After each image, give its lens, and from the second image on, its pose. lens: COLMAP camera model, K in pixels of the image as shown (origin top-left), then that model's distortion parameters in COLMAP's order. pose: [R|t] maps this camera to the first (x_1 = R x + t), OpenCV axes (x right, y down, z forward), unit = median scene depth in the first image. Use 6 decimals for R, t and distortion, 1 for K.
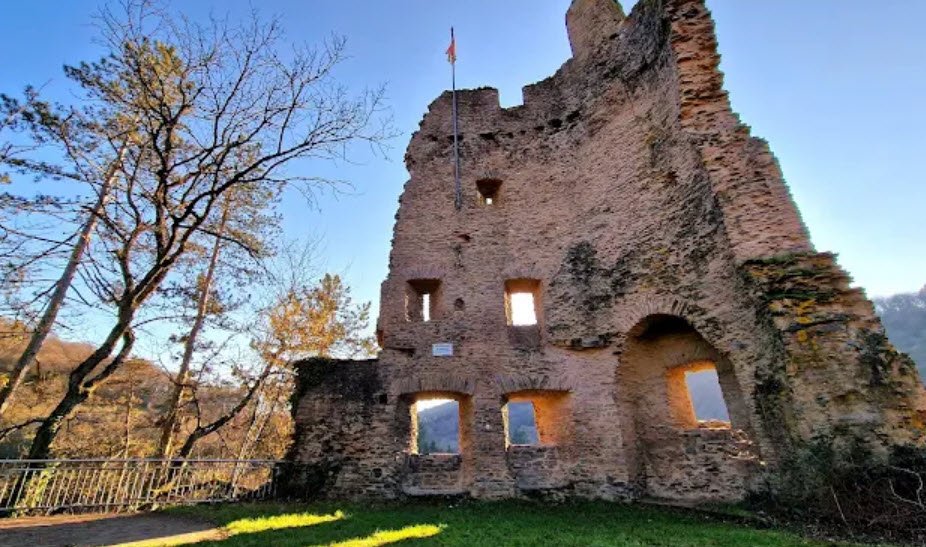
lens RADIAL K [[374.9, 0, 462.2], [0, 374.9, 273.6], [0, 0, 1]] dist [0.000309, 0.000234]
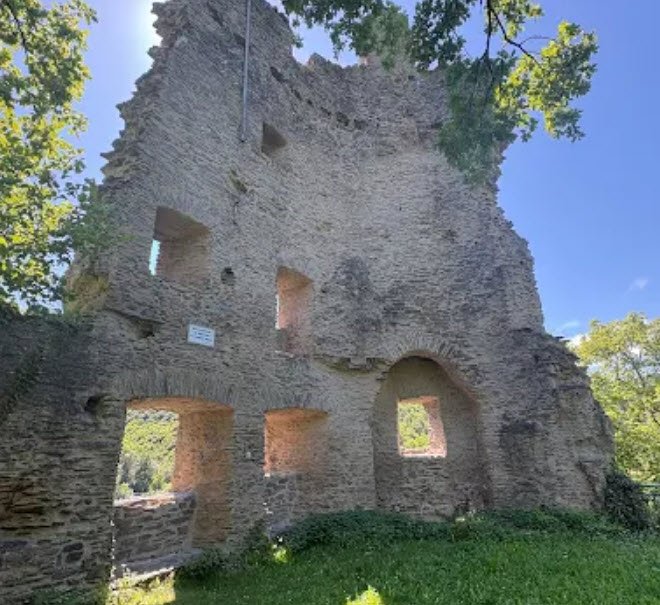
lens RADIAL K [[364.8, 0, 329.1], [0, 364.8, 320.7], [0, 0, 1]] dist [0.000926, -0.000198]
pose [[0.645397, 0.249525, 0.721942, -0.389504], [-0.314643, 0.948075, -0.046400, 0.148306], [-0.696033, -0.197207, 0.690396, 0.455493]]
